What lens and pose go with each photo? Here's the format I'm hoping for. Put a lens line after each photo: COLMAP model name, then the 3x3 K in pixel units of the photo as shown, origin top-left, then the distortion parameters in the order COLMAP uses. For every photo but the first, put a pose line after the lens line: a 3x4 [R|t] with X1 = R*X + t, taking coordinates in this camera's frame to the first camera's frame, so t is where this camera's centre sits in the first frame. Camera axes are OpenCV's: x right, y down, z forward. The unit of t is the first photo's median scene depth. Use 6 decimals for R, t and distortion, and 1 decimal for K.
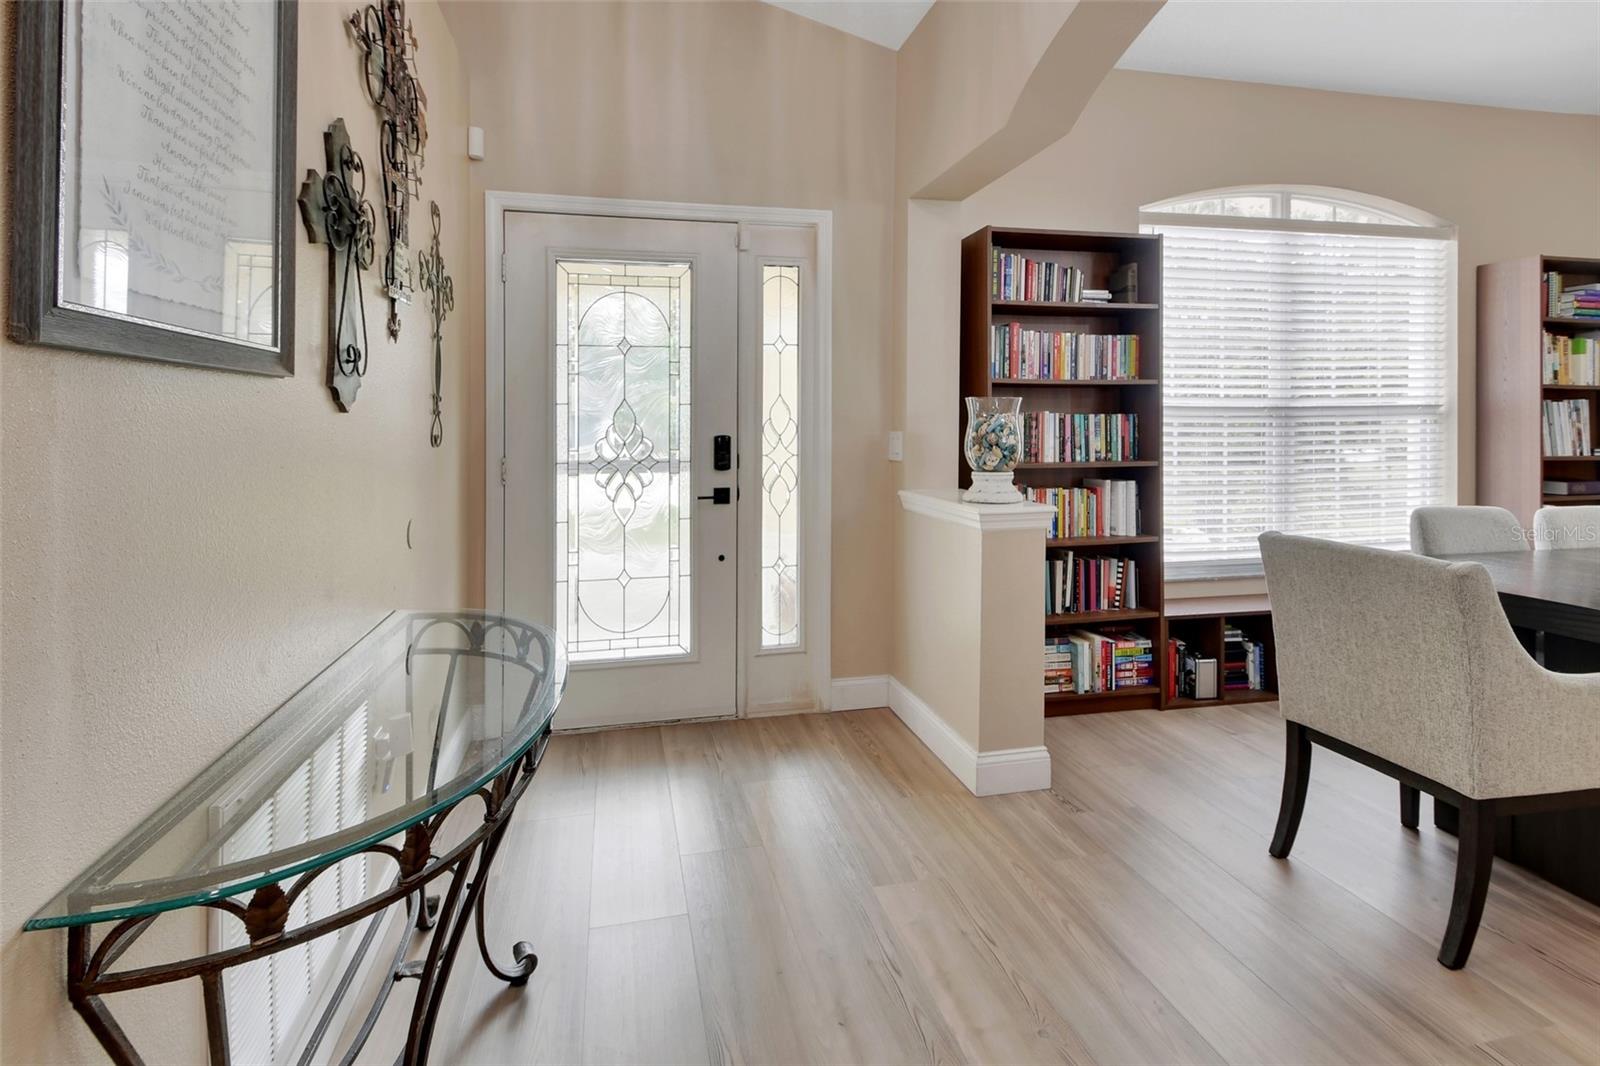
lens RADIAL K [[789.1, 0, 777.8], [0, 789.1, 437.7], [0, 0, 1]] dist [0.024543, -0.011649]
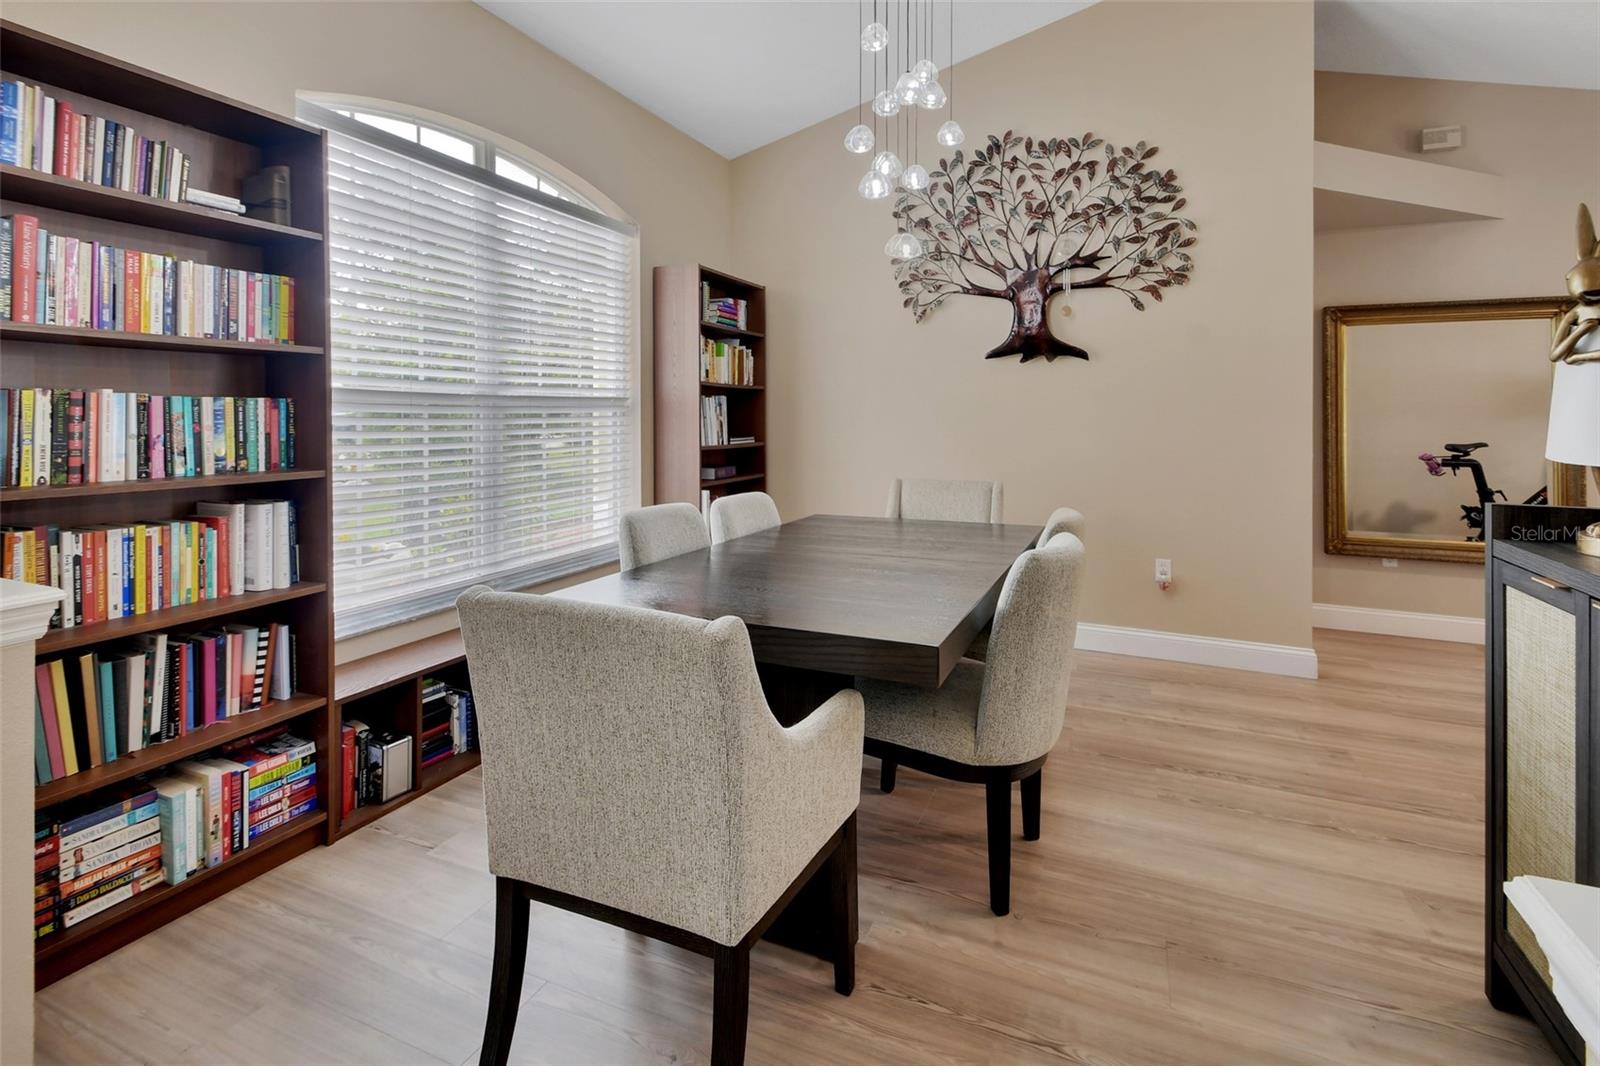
lens RADIAL K [[768.8, 0, 773.8], [0, 768.8, 424.8], [0, 0, 1]] dist [-0.000225, -0.000182]
pose [[0.609280, -0.002895, 0.792950, 0.196171], [0.007360, 0.999971, -0.002004, -0.004063], [-0.792921, 0.007057, 0.609284, 0.304752]]
